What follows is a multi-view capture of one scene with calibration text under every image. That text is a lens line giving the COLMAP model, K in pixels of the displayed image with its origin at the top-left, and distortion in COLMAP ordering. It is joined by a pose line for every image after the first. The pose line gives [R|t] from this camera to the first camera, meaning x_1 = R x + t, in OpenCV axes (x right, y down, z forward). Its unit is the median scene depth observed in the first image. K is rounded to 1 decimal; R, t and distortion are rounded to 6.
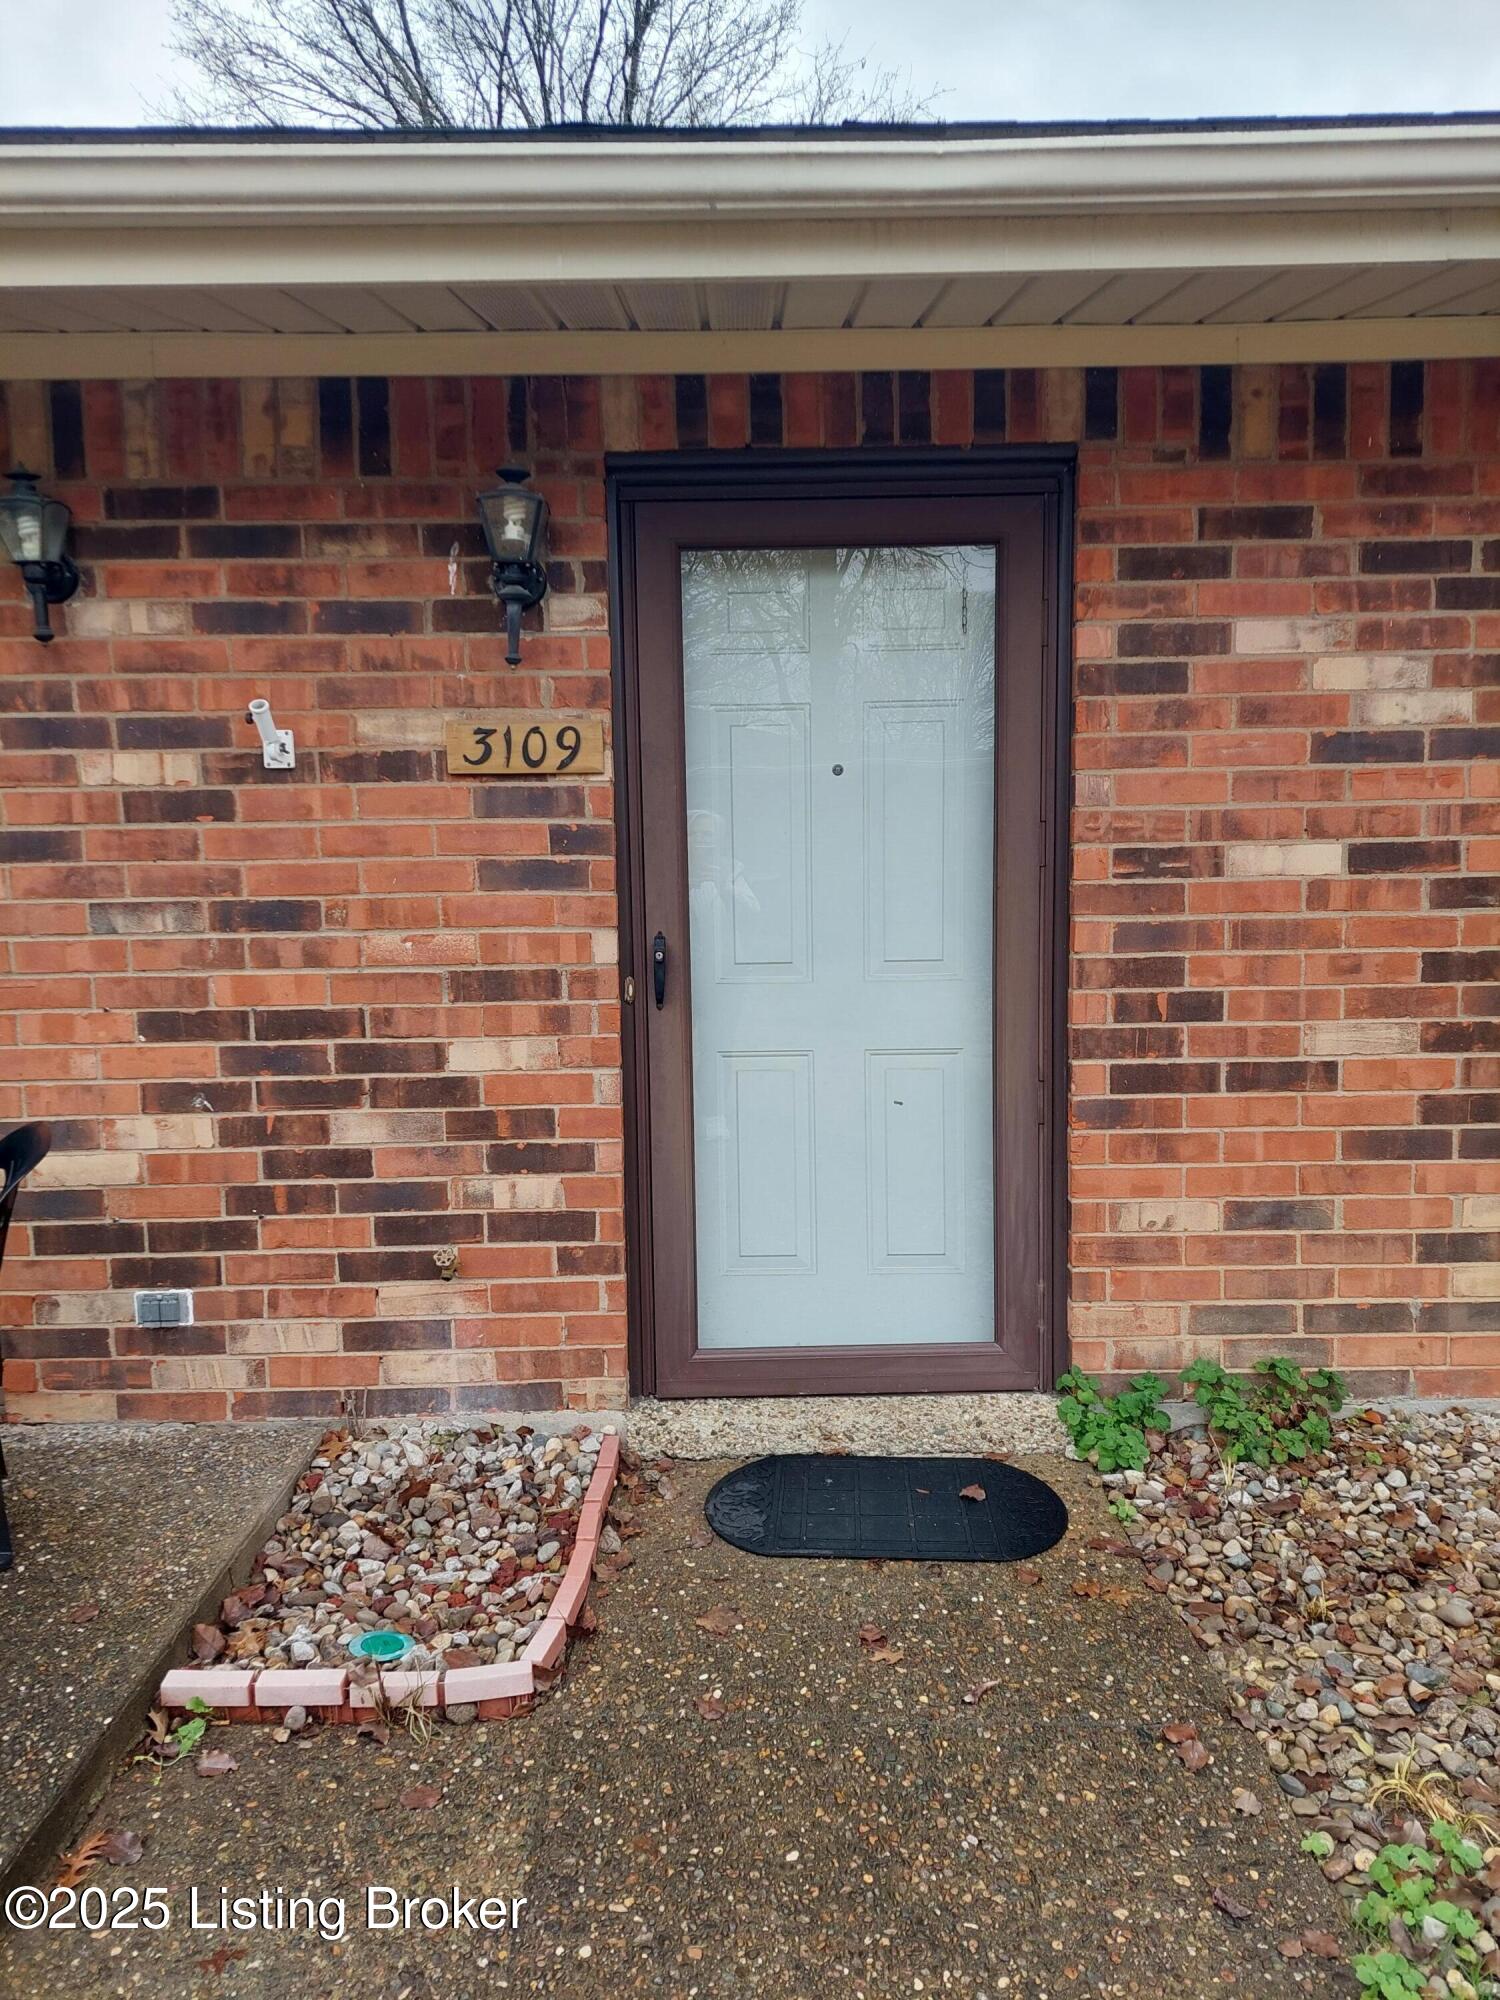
lens RADIAL K [[1423.2, 0, 747.9], [0, 1423.2, 1019.2], [0, 0, 1]] dist [0.046706, -0.039893]
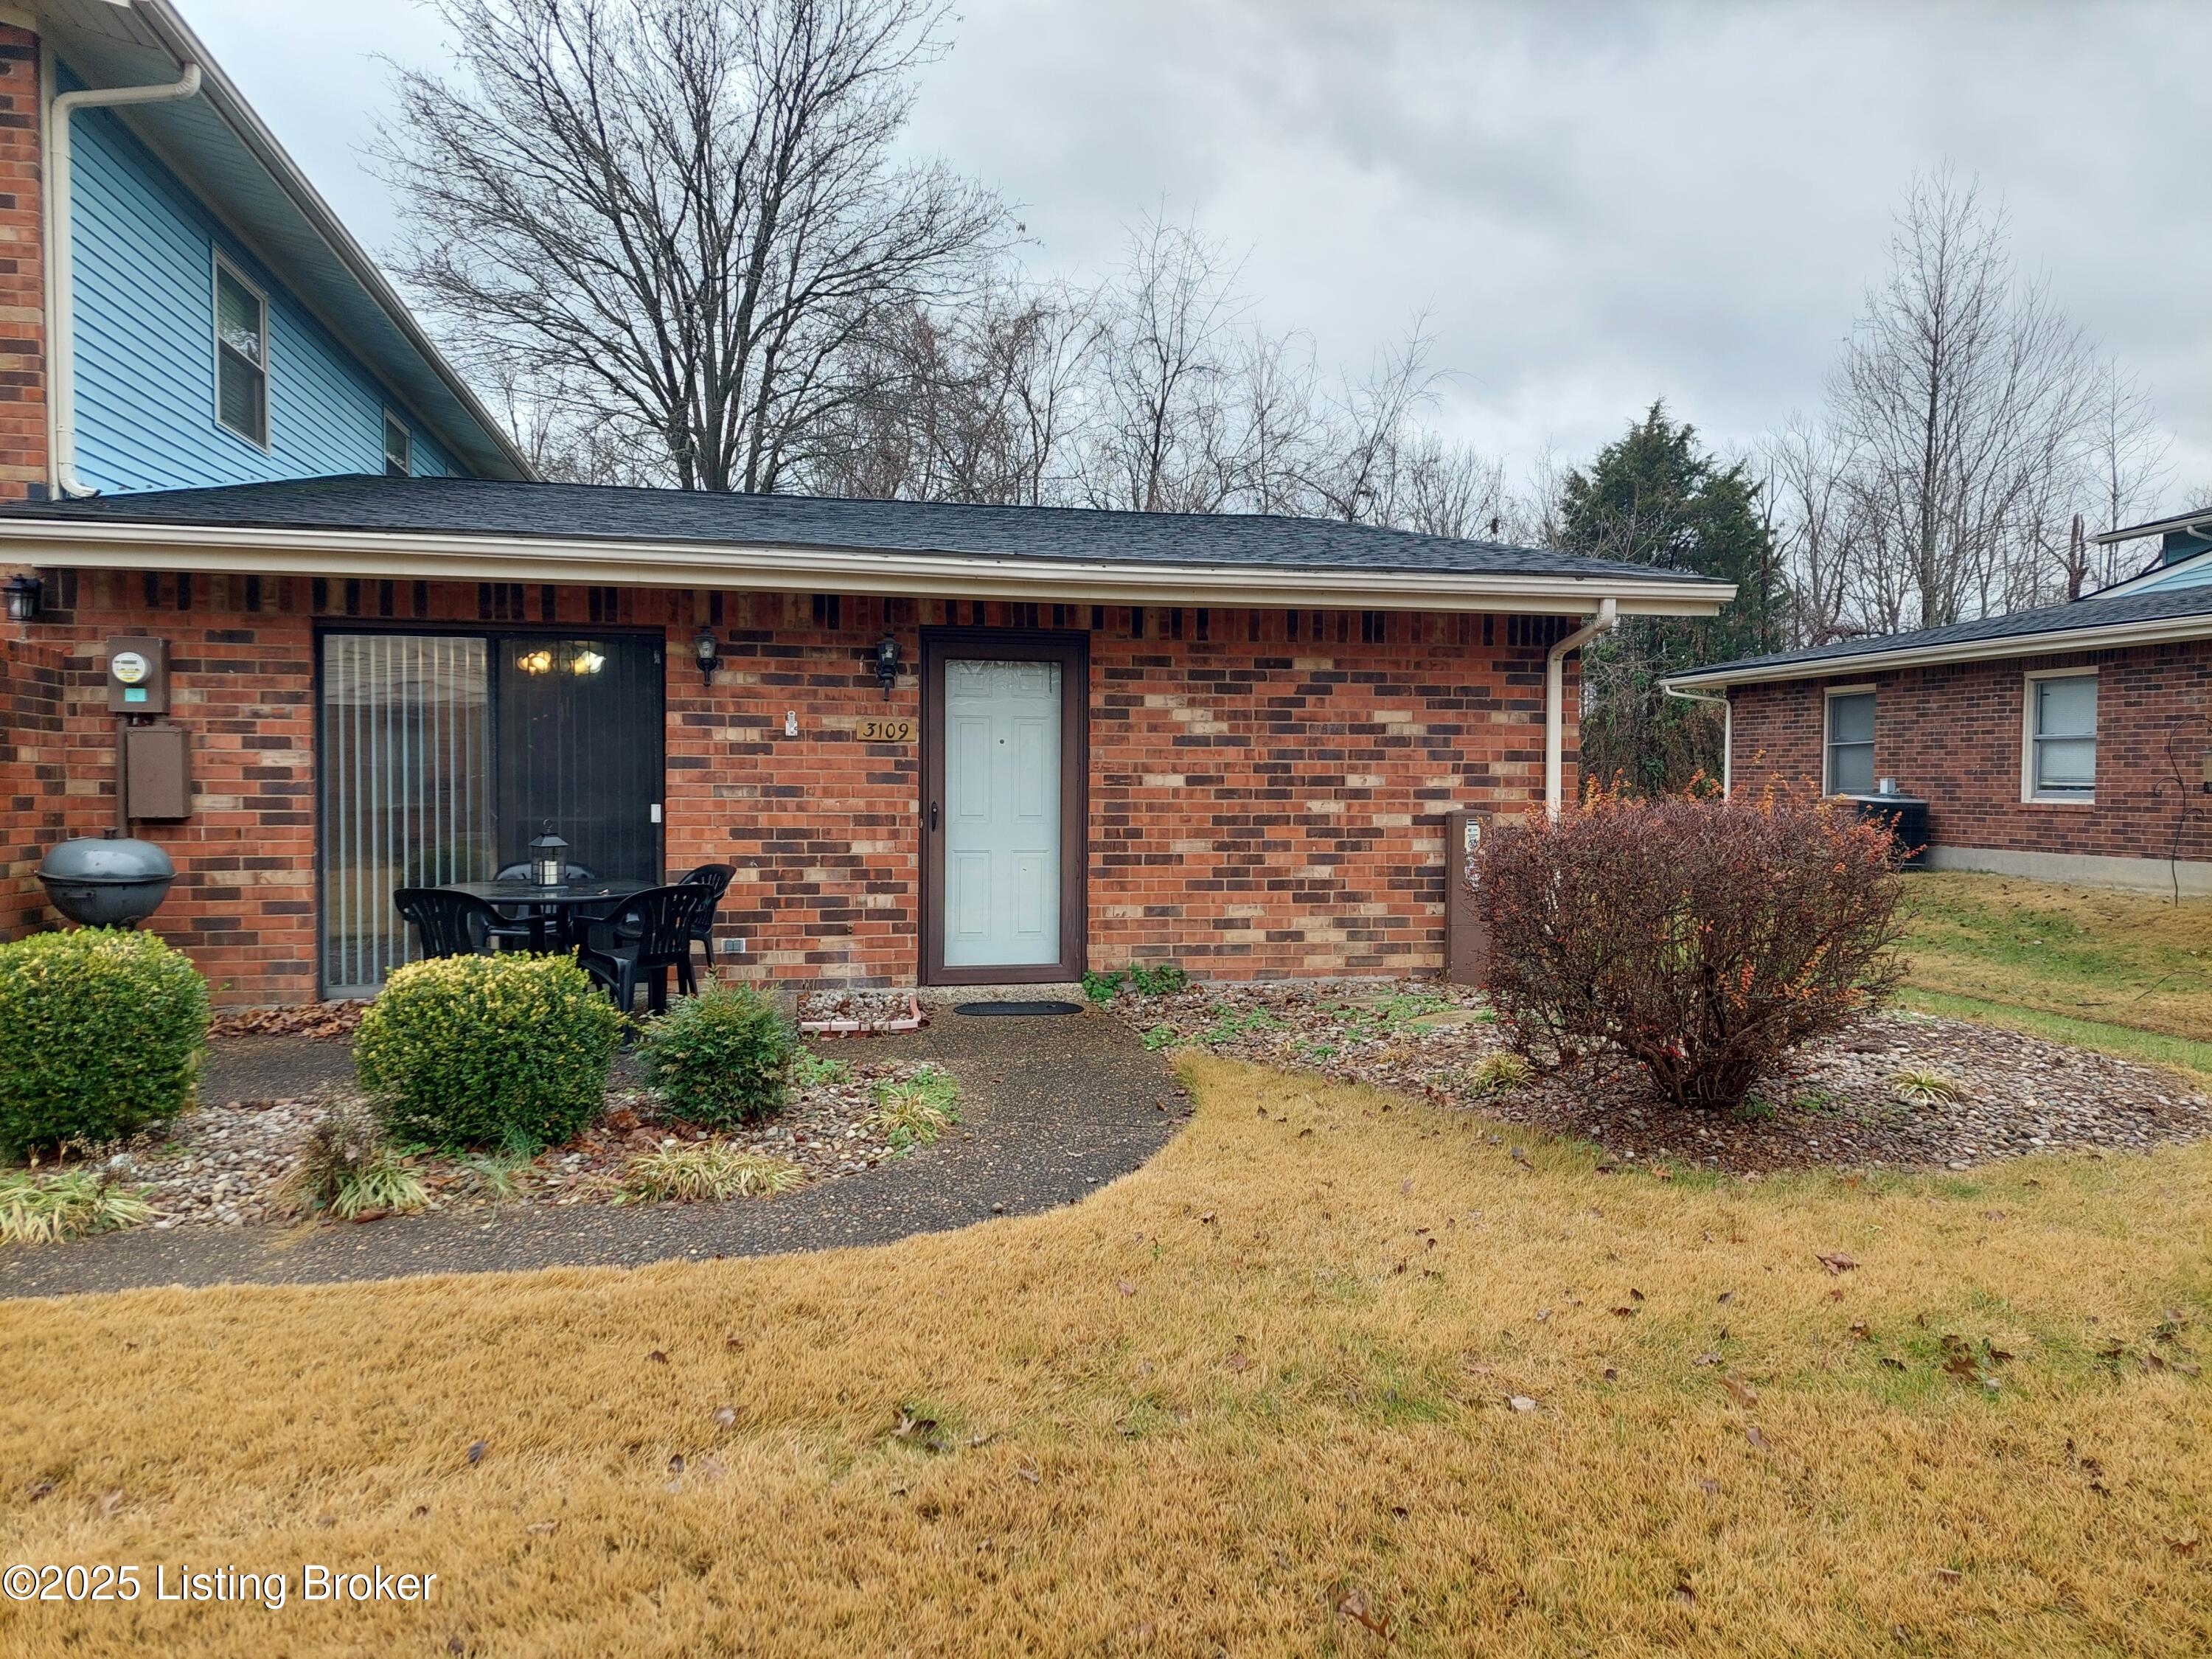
lens RADIAL K [[1574.1, 0, 1116.7], [0, 1574.1, 828.0], [0, 0, 1]] dist [0.046706, -0.039893]
pose [[0.979019, 0.020177, 0.202767, -0.322987], [-0.001685, 0.995853, -0.090957, 0.252659], [-0.203762, 0.088706, 0.974994, -1.906316]]
